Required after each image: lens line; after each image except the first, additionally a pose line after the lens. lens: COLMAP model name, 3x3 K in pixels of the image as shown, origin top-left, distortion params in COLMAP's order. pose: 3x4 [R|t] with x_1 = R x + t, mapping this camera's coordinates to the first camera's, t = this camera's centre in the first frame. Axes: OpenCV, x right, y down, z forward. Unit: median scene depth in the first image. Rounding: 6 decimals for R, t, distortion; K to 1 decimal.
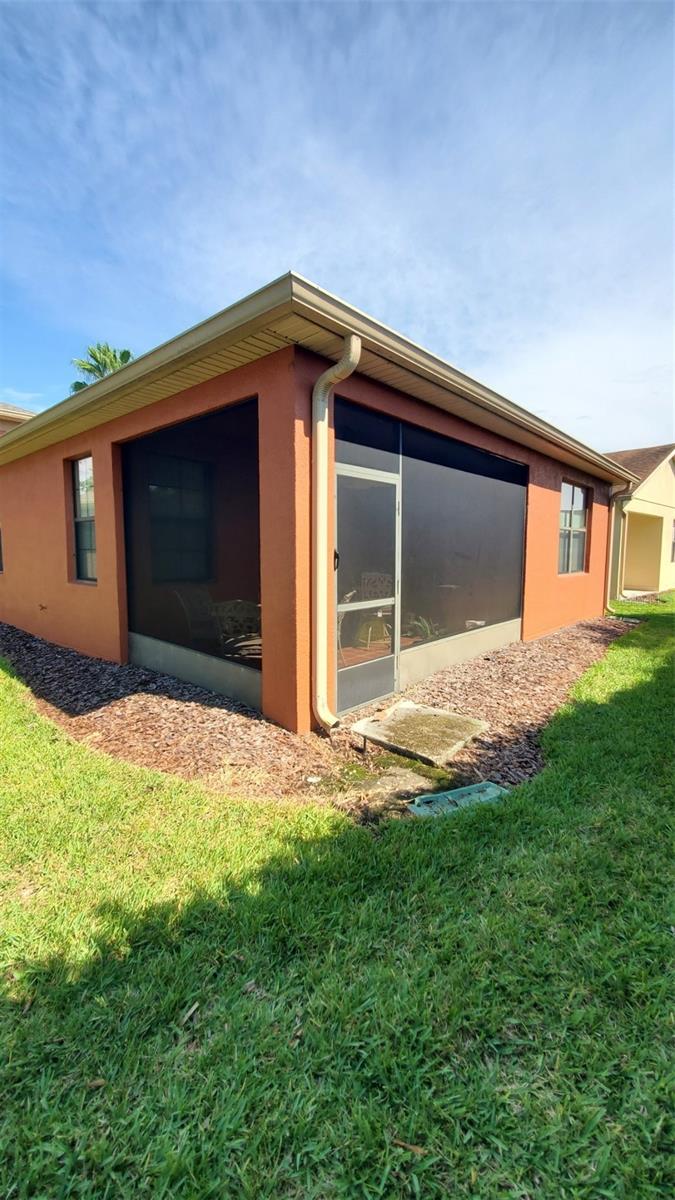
lens RADIAL K [[489.7, 0, 337.5], [0, 489.7, 600.0], [0, 0, 1]] dist [-0.001719, -0.000012]
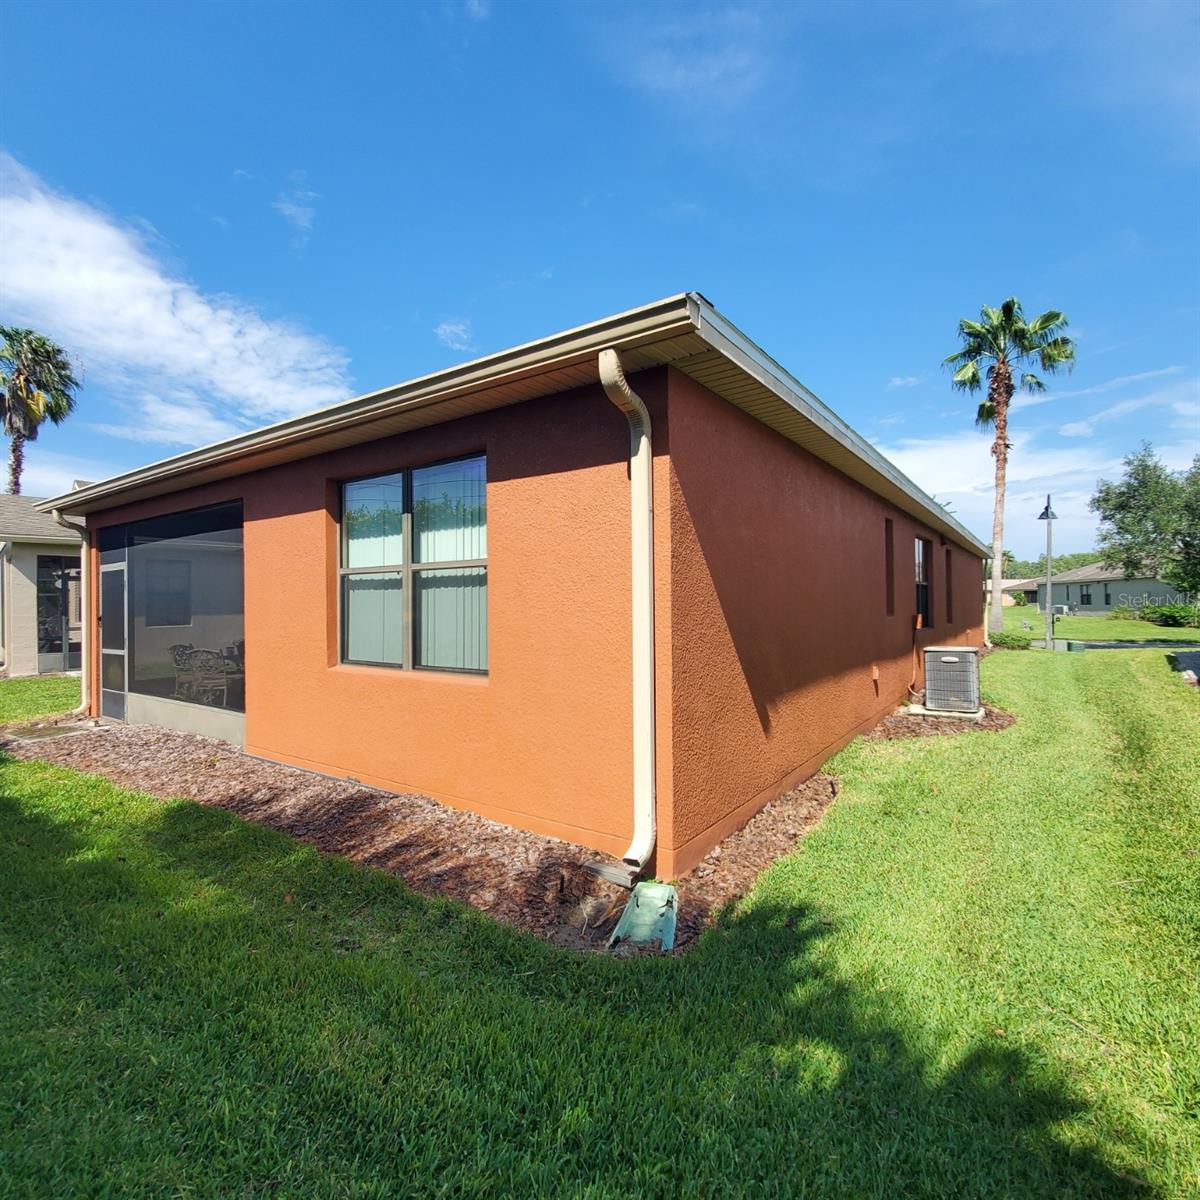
lens RADIAL K [[638.9, 0, 600.0], [0, 638.9, 600.0], [0, 0, 1]] dist [0.011713, -0.012755]
pose [[0.098114, -0.006365, -0.995155, 2.679454], [-0.094006, 0.995449, -0.015635, -0.319652], [0.990725, 0.095084, 0.097069, 2.813362]]
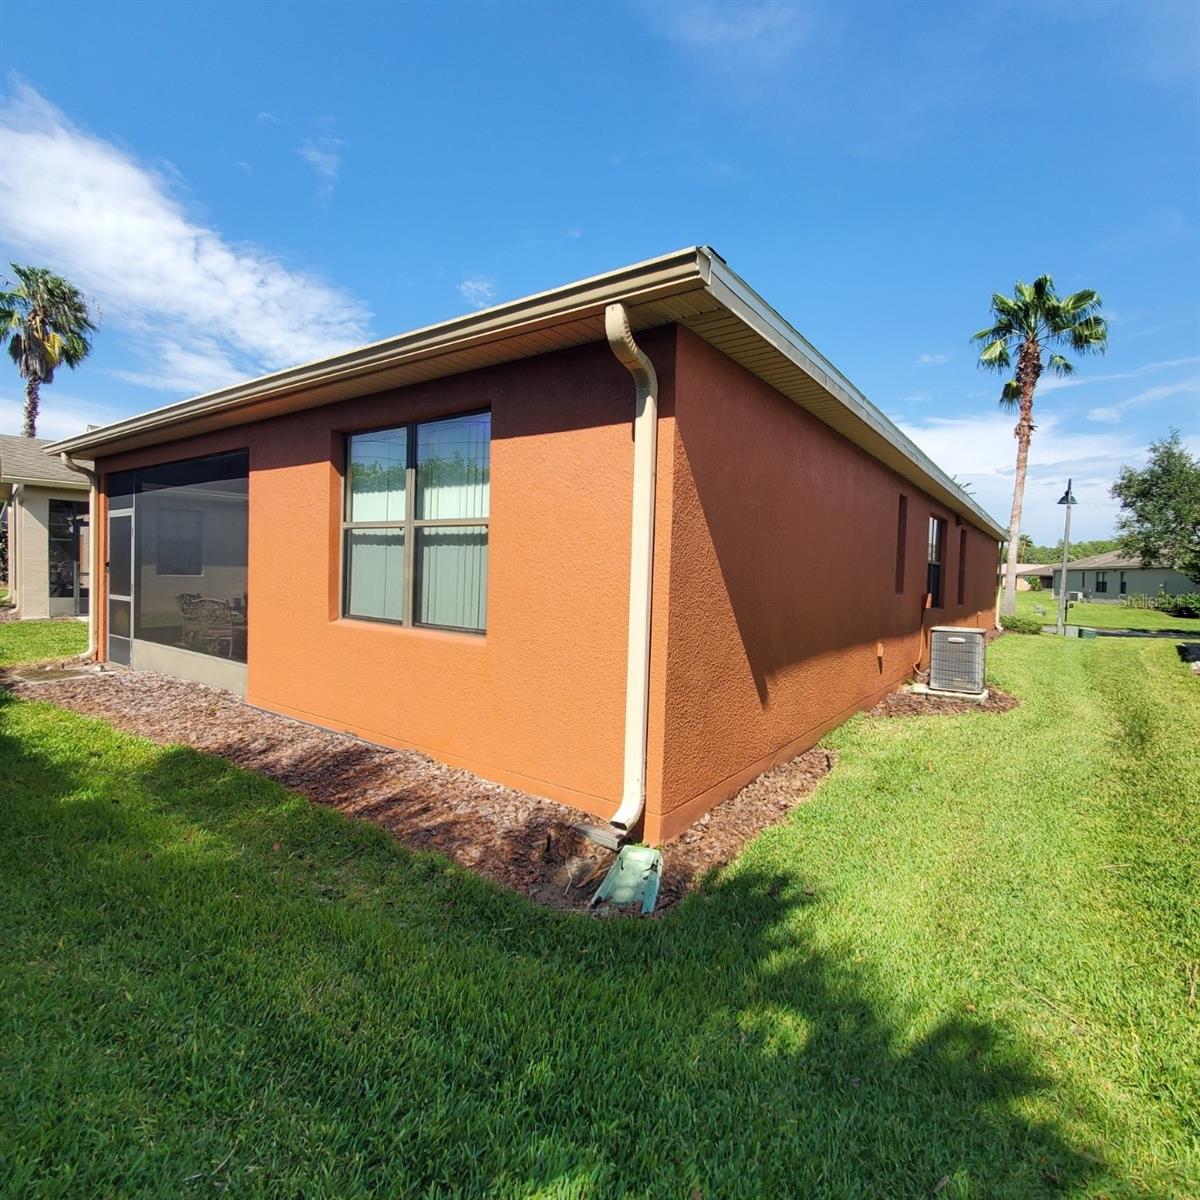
lens RADIAL K [[632.8, 0, 619.1], [0, 632.8, 596.8], [0, 0, 1]] dist [0.018534, -0.018821]
pose [[0.091789, 0.038223, -0.995045, 2.654479], [-0.134527, 0.990578, 0.025641, -0.309560], [0.986650, 0.131507, 0.096066, 2.875848]]
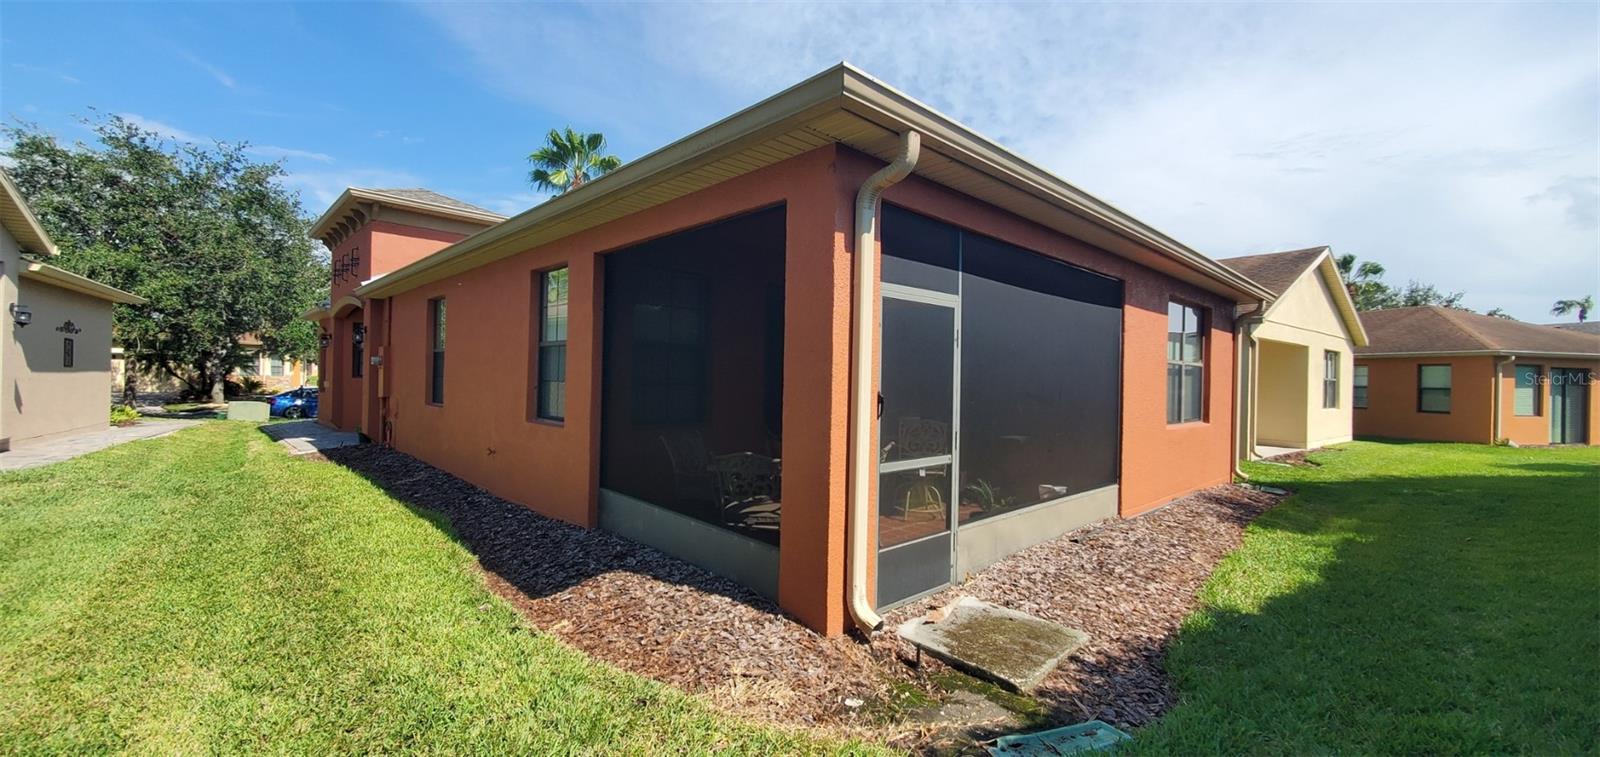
lens RADIAL K [[642.8, 0, 800.0], [0, 642.8, 378.5], [0, 0, 1]] dist [-0.000924, -0.000434]
pose [[0.995945, 0.016475, -0.088438, -0.040835], [-0.026038, 0.993799, -0.108101, -0.011269], [0.086108, 0.109965, 0.990198, -0.020472]]
